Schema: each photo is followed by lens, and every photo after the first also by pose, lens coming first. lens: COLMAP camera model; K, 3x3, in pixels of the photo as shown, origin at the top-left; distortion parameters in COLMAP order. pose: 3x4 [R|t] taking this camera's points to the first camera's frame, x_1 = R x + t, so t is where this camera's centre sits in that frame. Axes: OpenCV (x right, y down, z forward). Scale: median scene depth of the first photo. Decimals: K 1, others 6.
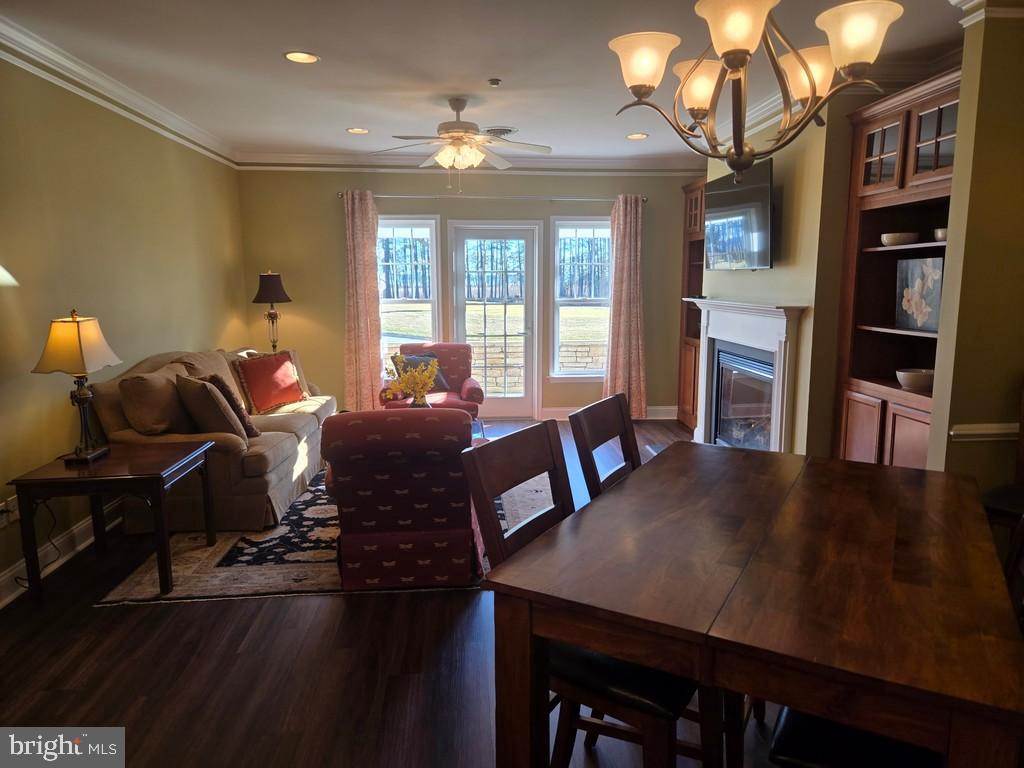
lens RADIAL K [[683.1, 0, 520.7], [0, 683.1, 383.1], [0, 0, 1]] dist [0.053978, -0.024651]
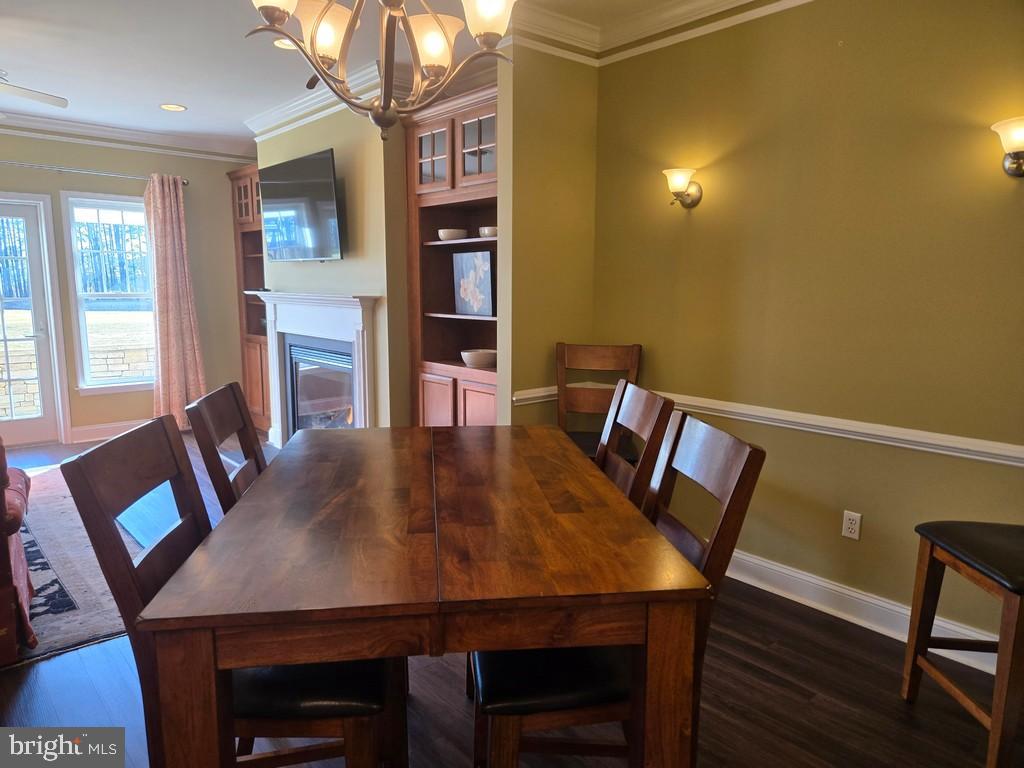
lens RADIAL K [[683.1, 0, 502.0], [0, 683.1, 390.6], [0, 0, 1]] dist [0.053978, -0.024651]
pose [[0.810814, -0.084280, 0.579204, -0.049019], [0.081455, 0.996197, 0.030930, 0.014828], [-0.579608, 0.022101, 0.814596, 0.048524]]
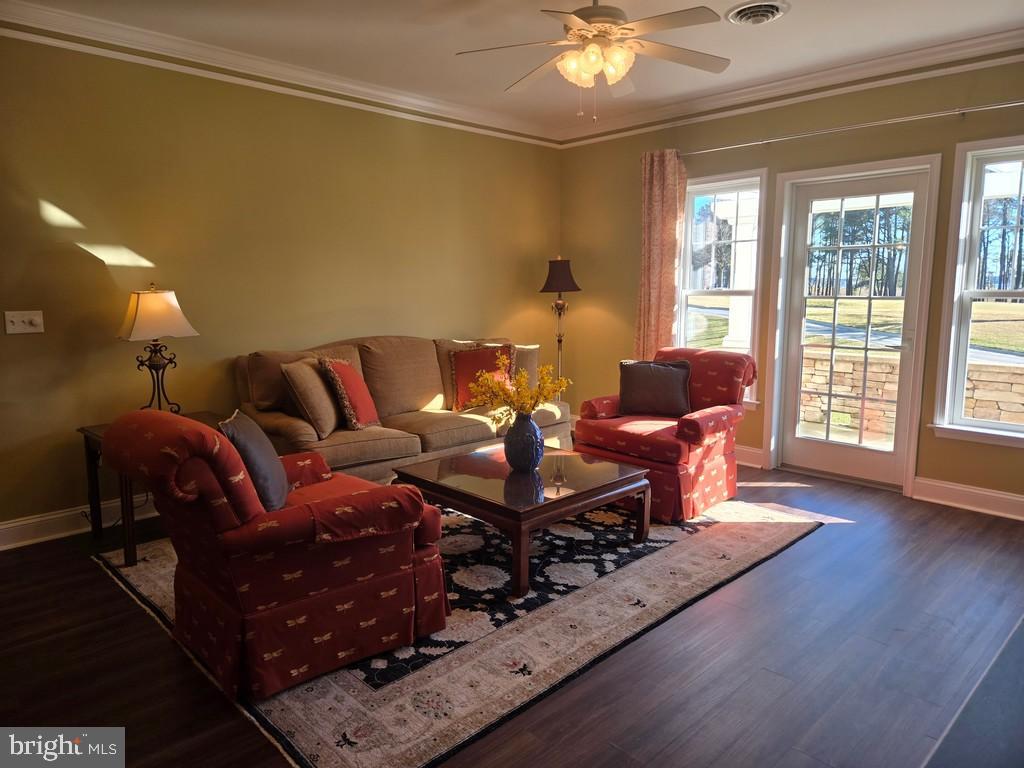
lens RADIAL K [[683.1, 0, 510.7], [0, 683.1, 377.0], [0, 0, 1]] dist [0.053978, -0.024651]
pose [[0.632973, 0.104458, -0.767094, 0.441123], [-0.115870, 0.992477, 0.039538, -0.053458], [0.765454, 0.063857, 0.640315, 0.589430]]
